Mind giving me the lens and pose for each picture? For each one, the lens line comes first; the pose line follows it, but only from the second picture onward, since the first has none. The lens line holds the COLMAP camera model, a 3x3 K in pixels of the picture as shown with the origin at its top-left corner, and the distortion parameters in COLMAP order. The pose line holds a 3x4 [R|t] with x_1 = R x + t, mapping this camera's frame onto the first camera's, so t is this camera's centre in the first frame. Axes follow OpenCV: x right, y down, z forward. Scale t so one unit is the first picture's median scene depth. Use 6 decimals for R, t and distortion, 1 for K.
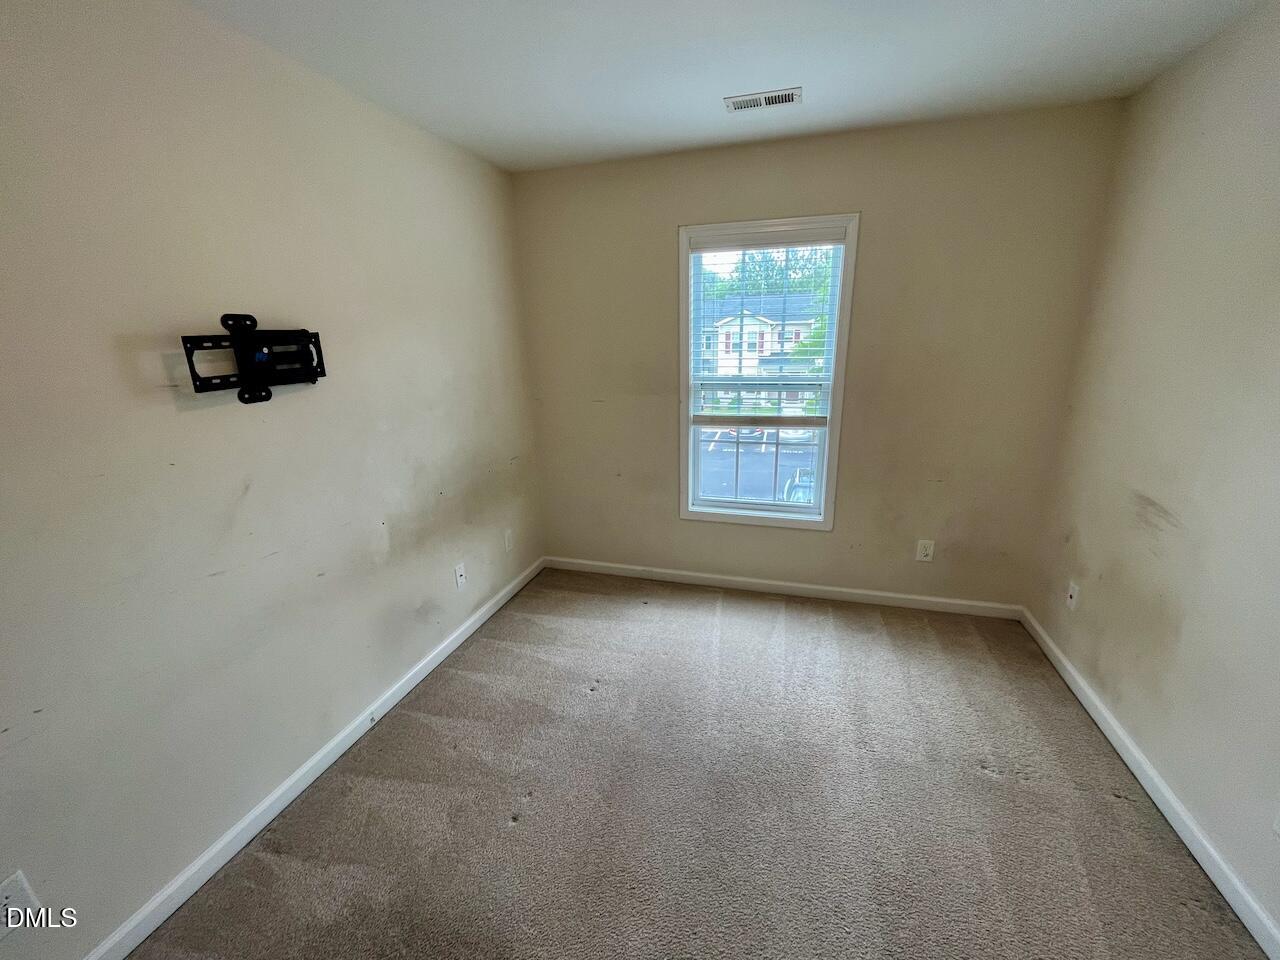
lens RADIAL K [[517.6, 0, 640.0], [0, 517.6, 480.0], [0, 0, 1]] dist [0.000917, 0.000347]
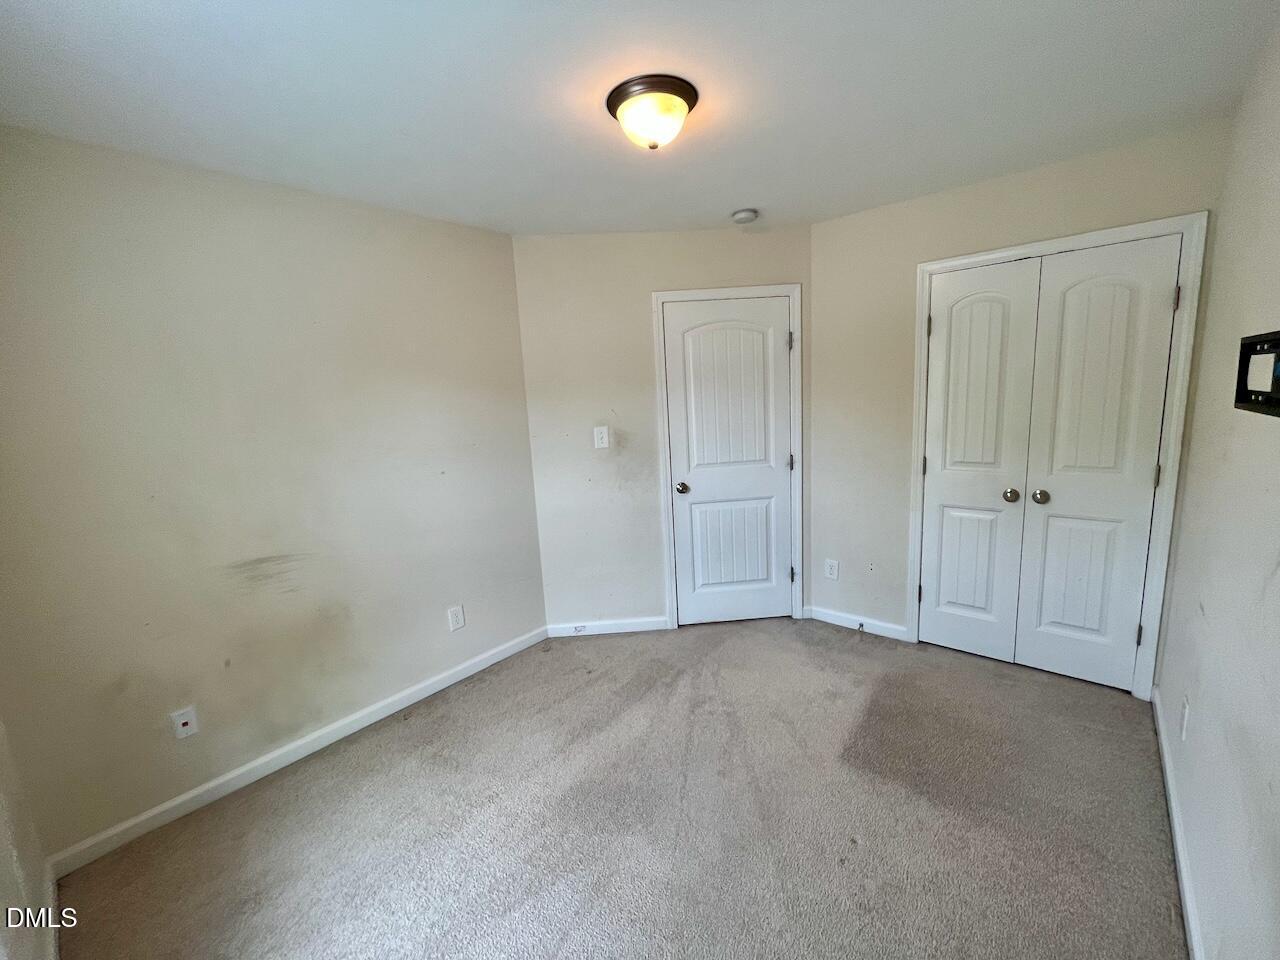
lens RADIAL K [[560.6, 0, 640.0], [0, 560.6, 480.0], [0, 0, 1]] dist [0.001333, 0.000201]
pose [[-0.918226, 0.010810, 0.395910, -0.219330], [0.185027, 0.895546, 0.404675, -0.358821], [-0.350181, 0.444837, -0.824314, 1.274472]]
